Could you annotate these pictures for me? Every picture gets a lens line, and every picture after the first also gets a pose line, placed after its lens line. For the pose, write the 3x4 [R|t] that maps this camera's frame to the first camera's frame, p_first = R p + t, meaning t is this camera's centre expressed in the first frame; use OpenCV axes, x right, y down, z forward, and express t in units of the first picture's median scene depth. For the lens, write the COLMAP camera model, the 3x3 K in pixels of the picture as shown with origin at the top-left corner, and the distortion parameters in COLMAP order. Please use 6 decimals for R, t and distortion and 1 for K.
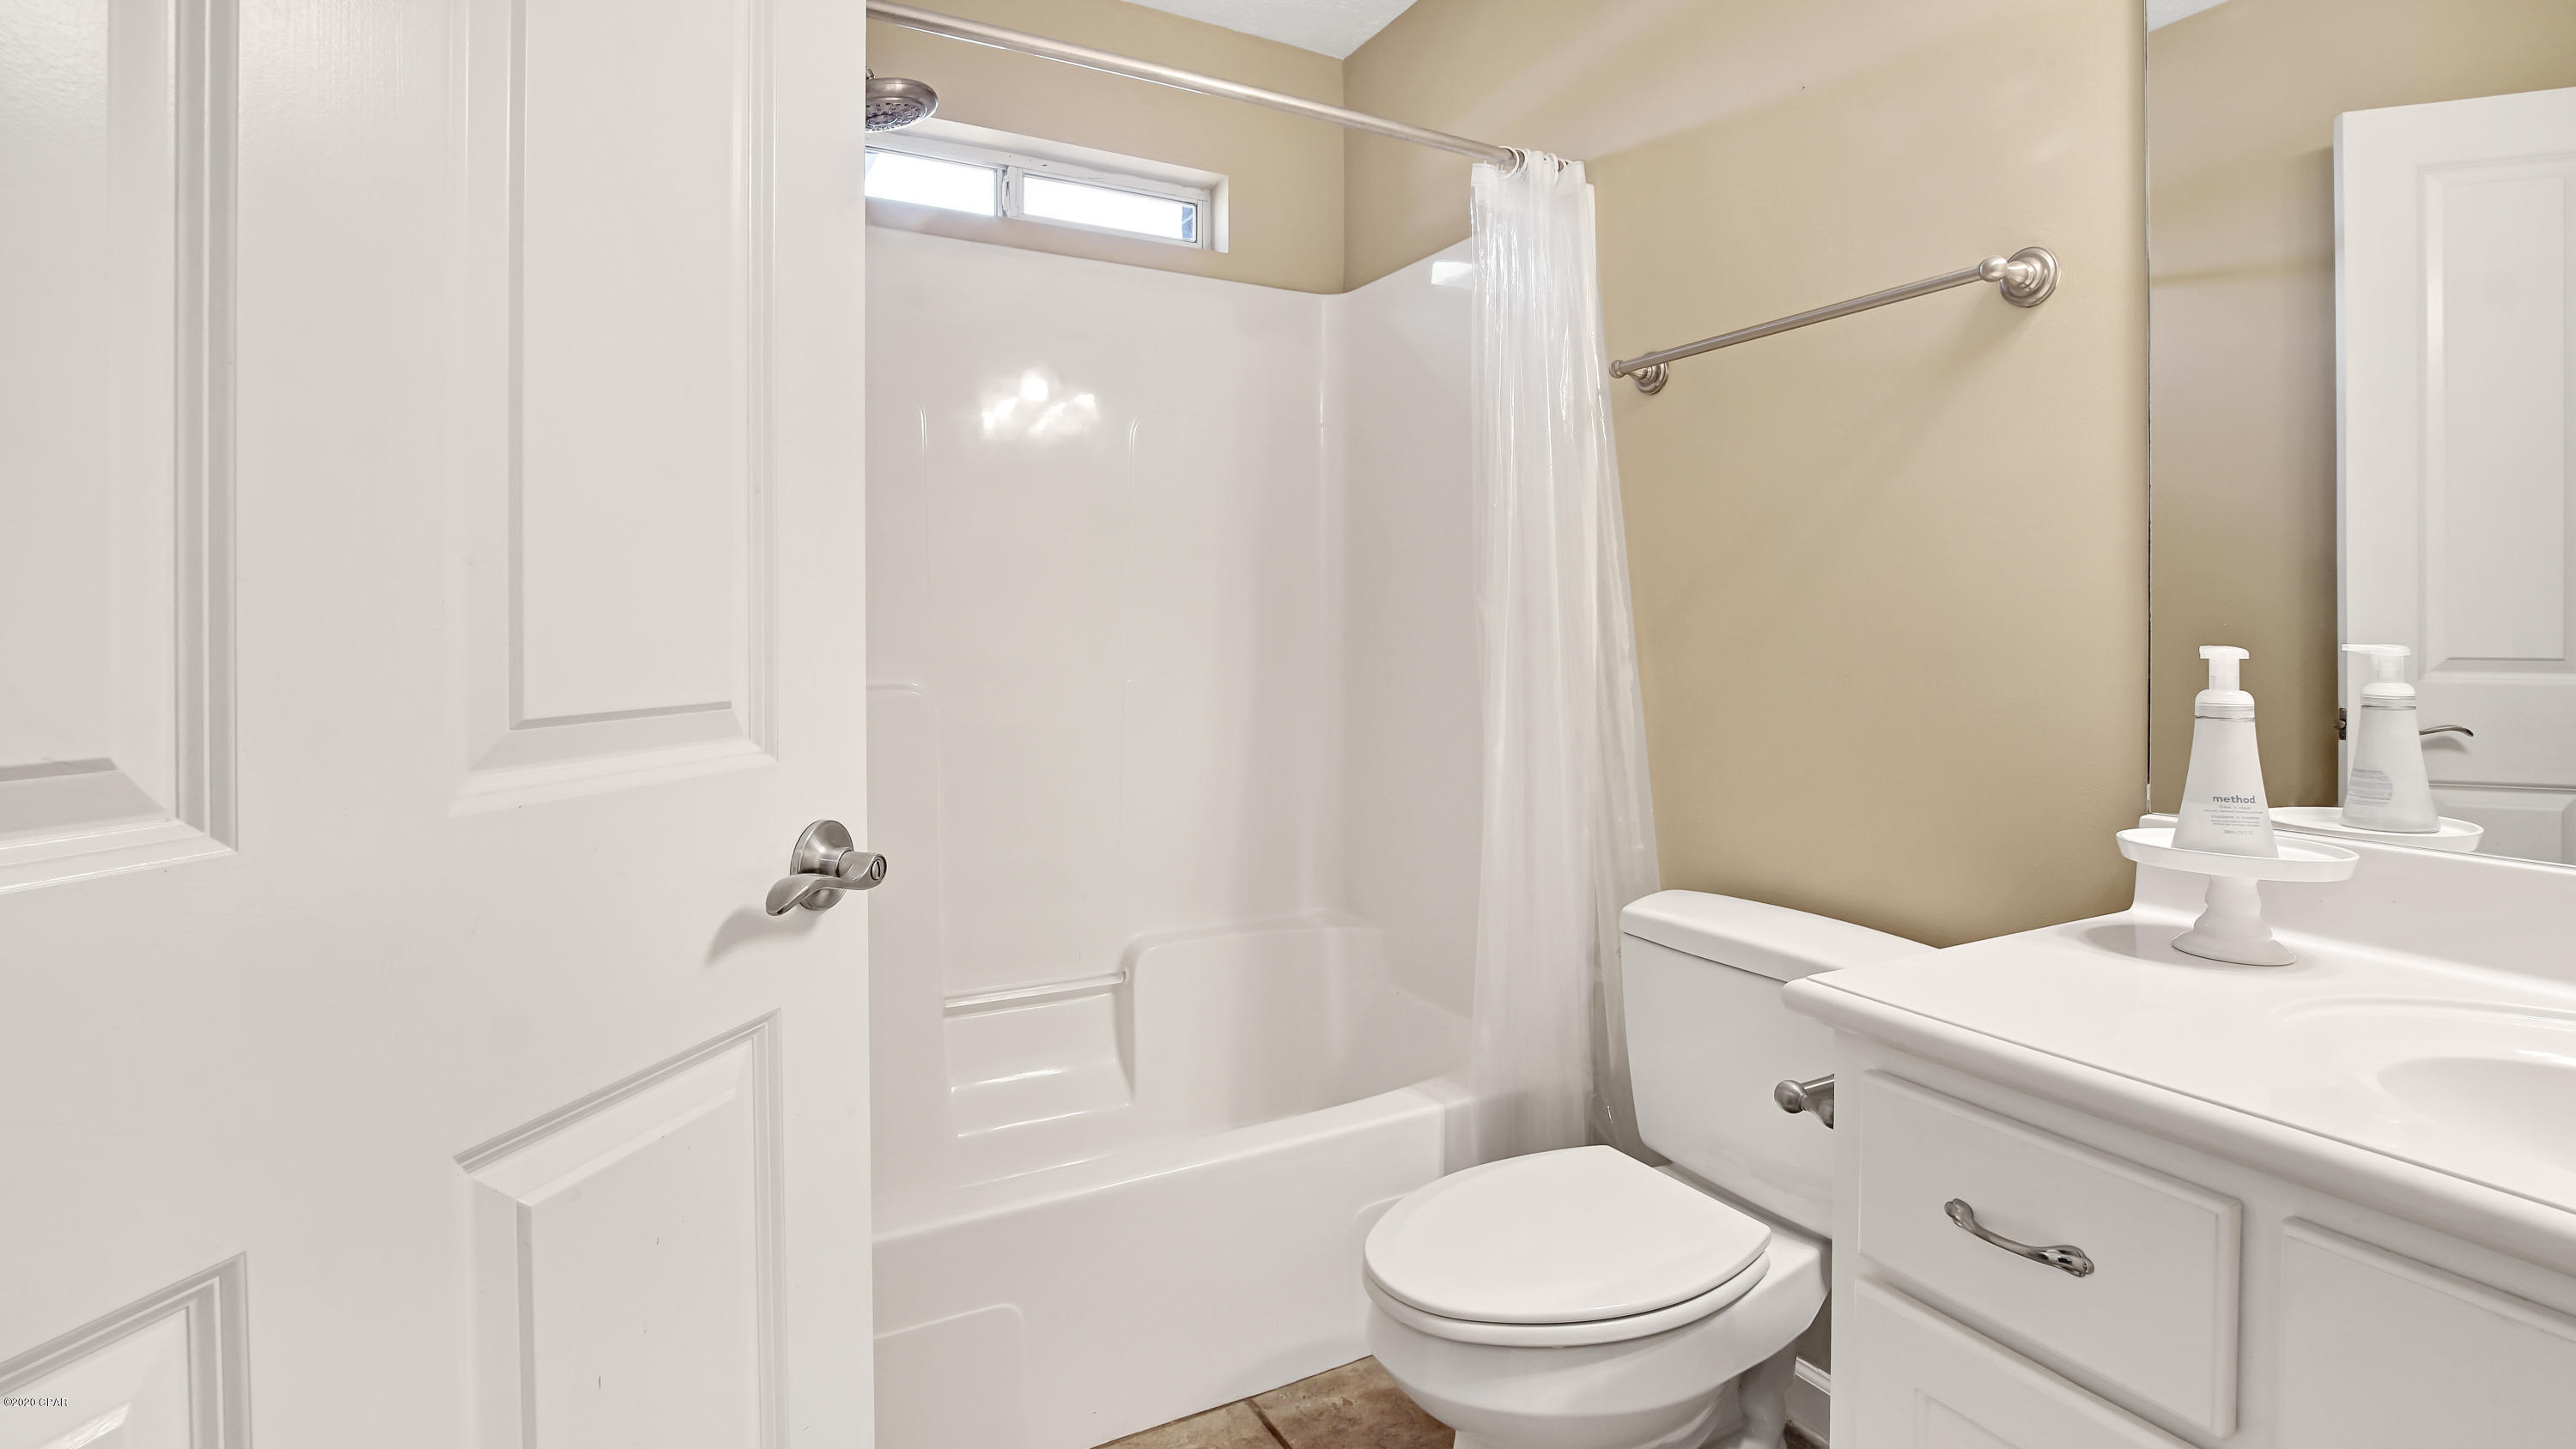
lens RADIAL K [[1245.9, 0, 1294.3], [0, 1245.9, 640.3], [0, 0, 1]] dist [-0.001234, -0.021405]
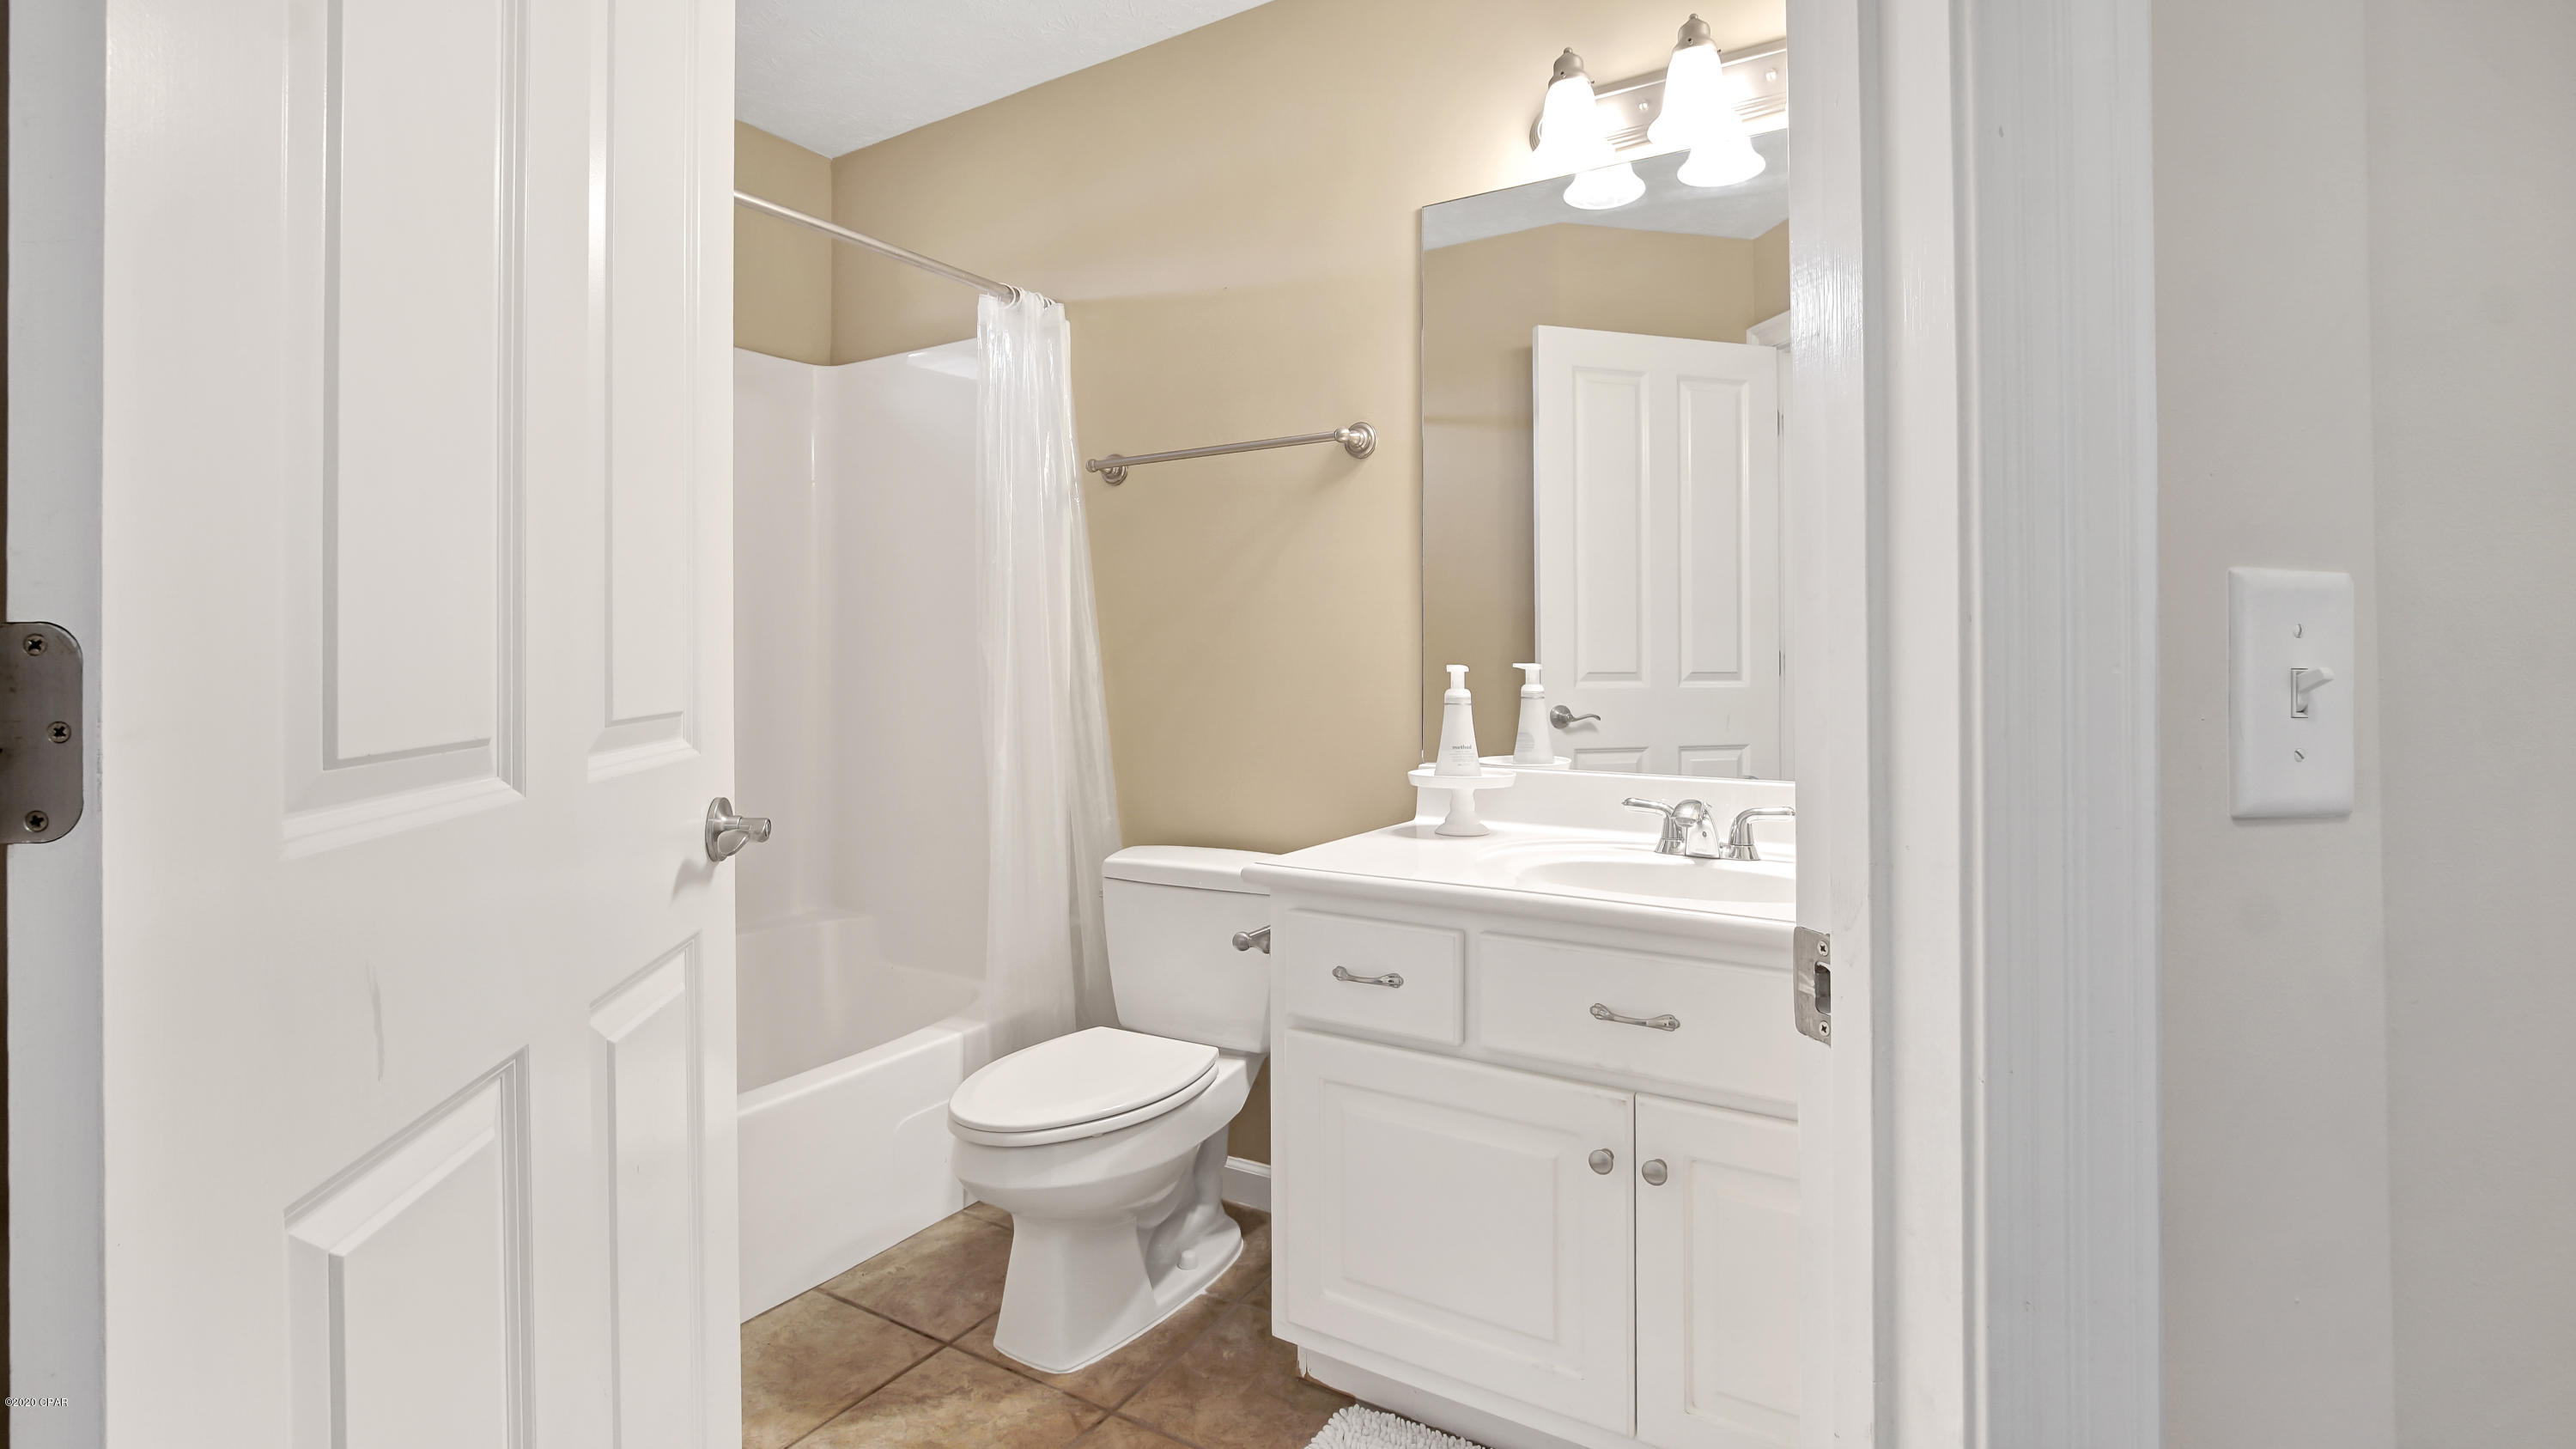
lens RADIAL K [[1197.2, 0, 1268.9], [0, 1197.2, 762.8], [0, 0, 1]] dist [-0.000423, -0.000262]
pose [[0.885996, -0.048859, 0.461112, -0.197142], [0.012456, 0.996582, 0.081664, 0.000331], [-0.463526, -0.066610, 0.883576, -0.274736]]
